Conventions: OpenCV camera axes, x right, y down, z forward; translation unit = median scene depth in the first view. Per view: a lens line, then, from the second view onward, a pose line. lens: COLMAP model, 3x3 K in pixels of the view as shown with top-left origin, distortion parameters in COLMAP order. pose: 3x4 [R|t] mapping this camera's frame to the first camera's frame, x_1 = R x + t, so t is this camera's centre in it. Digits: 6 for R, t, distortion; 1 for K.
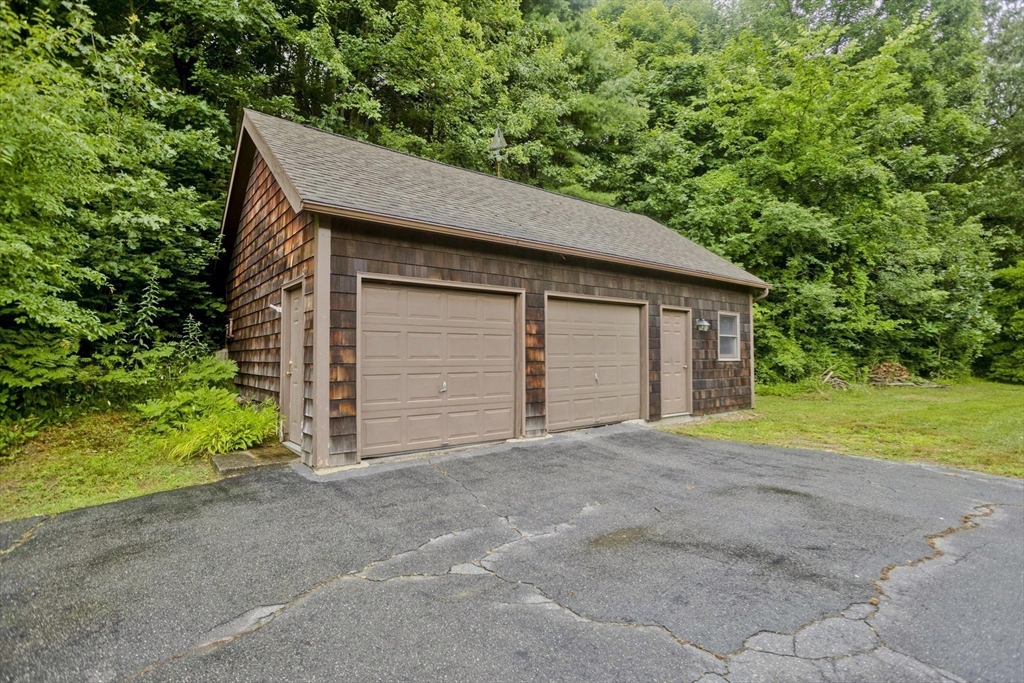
lens RADIAL K [[515.8, 0, 514.6], [0, 515.8, 333.9], [0, 0, 1]] dist [-0.047562, 0.033356]
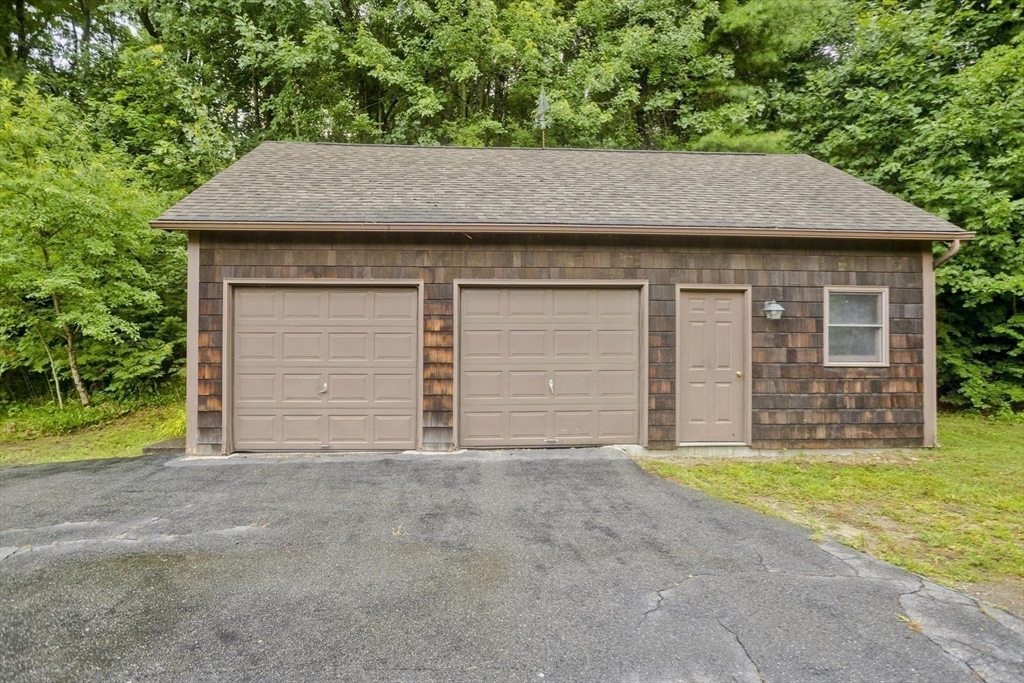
lens RADIAL K [[553.3, 0, 513.3], [0, 553.3, 346.7], [0, 0, 1]] dist [-0.034439, 0.025376]
pose [[0.809475, -0.013572, -0.586998, 0.687254], [0.022265, 0.999723, 0.007590, 0.022438], [0.586733, -0.019214, 0.809553, 0.334918]]
